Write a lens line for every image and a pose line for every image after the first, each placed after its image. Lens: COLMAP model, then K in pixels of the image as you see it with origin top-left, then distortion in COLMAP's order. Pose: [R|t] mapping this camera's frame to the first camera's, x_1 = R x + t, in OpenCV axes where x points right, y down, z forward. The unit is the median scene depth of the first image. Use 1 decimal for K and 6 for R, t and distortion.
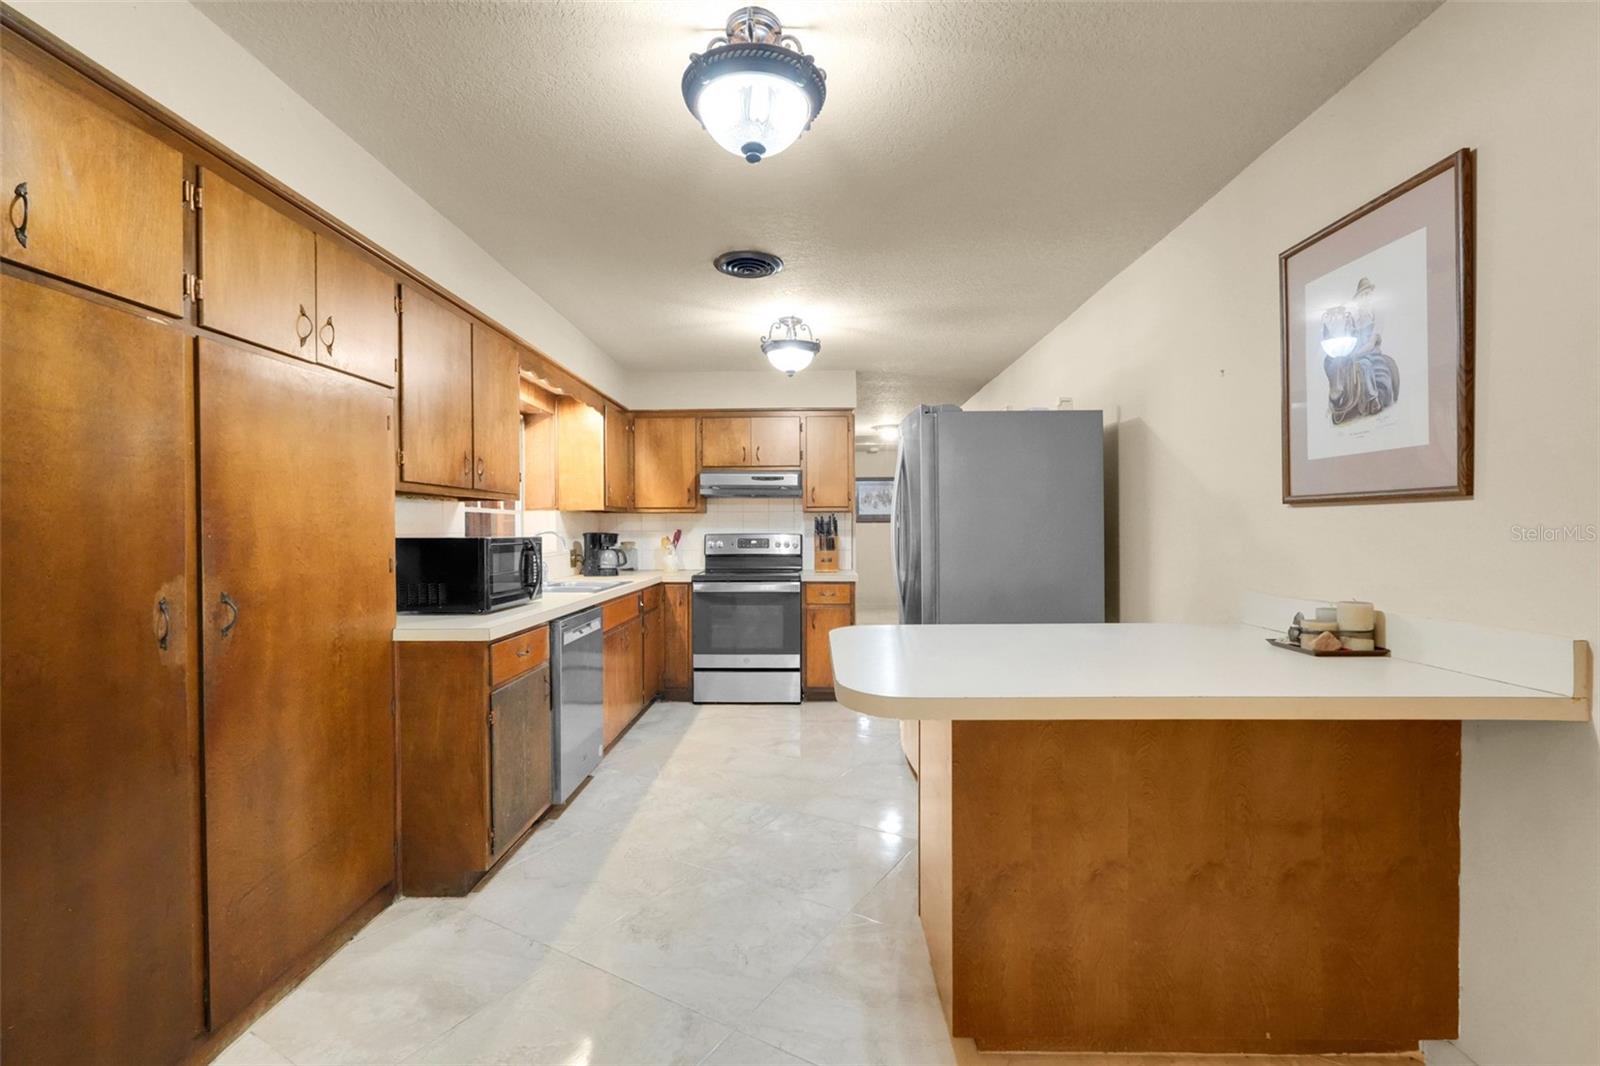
lens RADIAL K [[713.7, 0, 800.0], [0, 713.7, 533.0], [0, 0, 1]] dist [-0.003988, -0.000121]
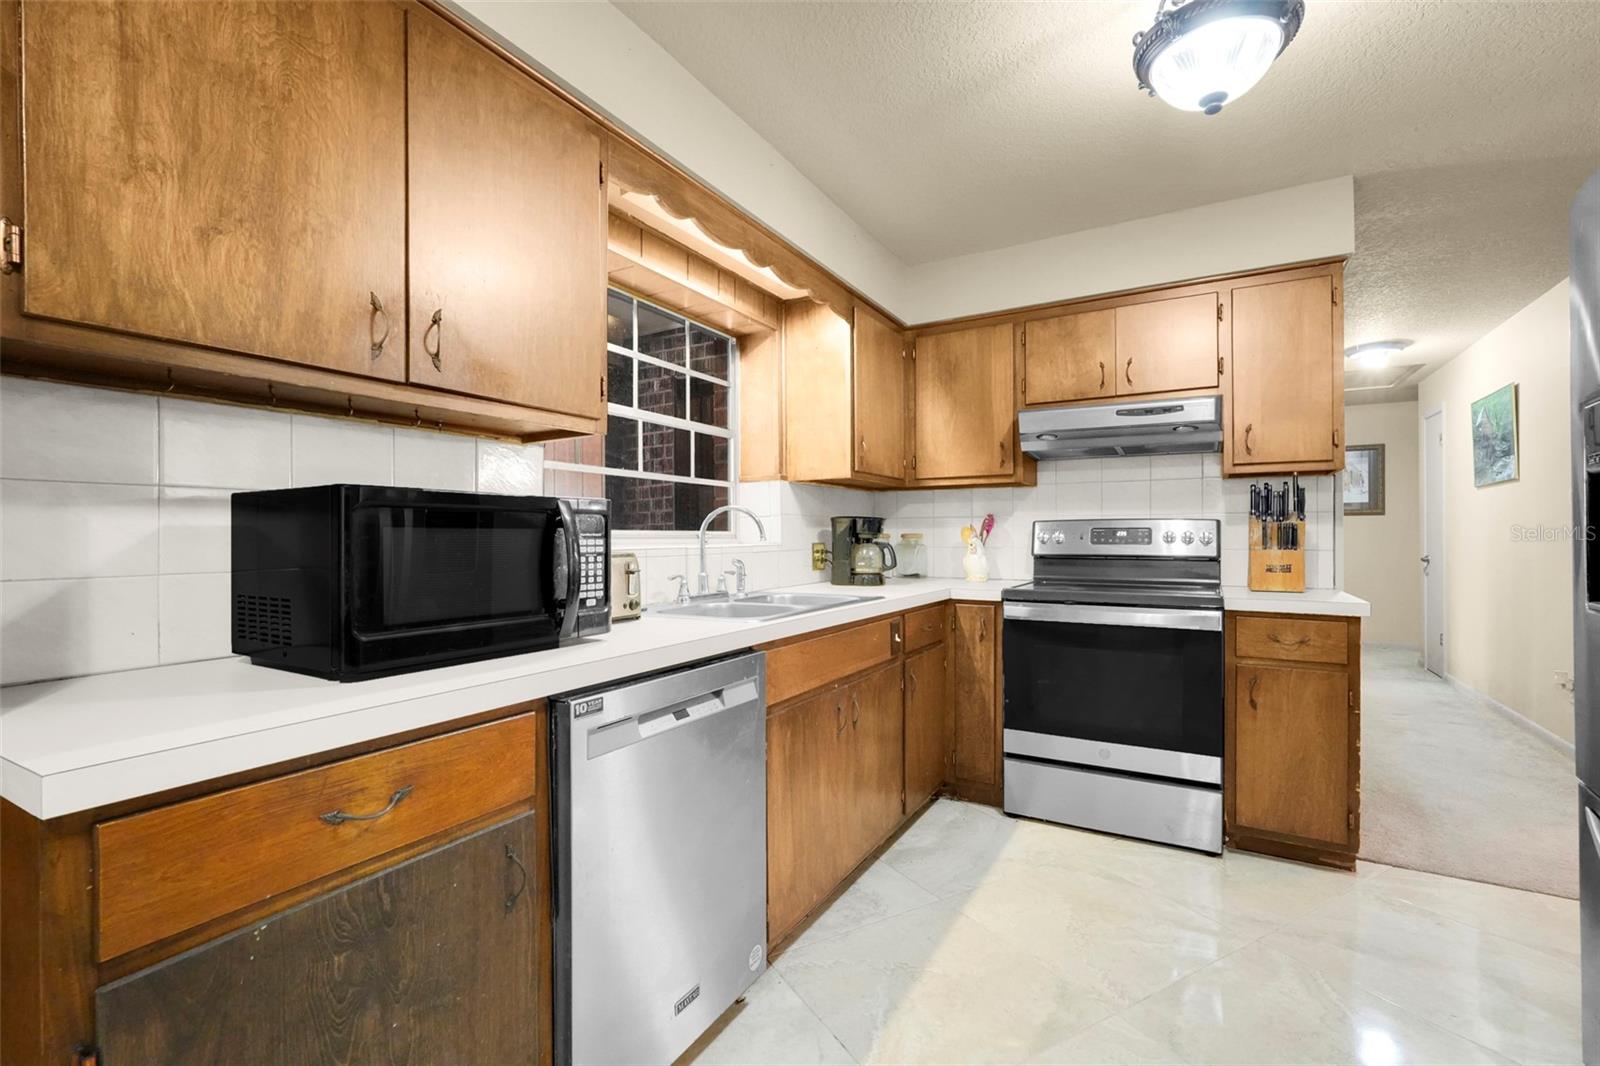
lens RADIAL K [[700.6, 0, 798.8], [0, 700.6, 533.9], [0, 0, 1]] dist [-0.022371, 0.012016]
pose [[0.874455, 0.000610, -0.485106, -0.021620], [-0.004342, 0.999969, -0.006568, 0.018827], [0.485087, 0.007850, 0.874431, 0.419428]]
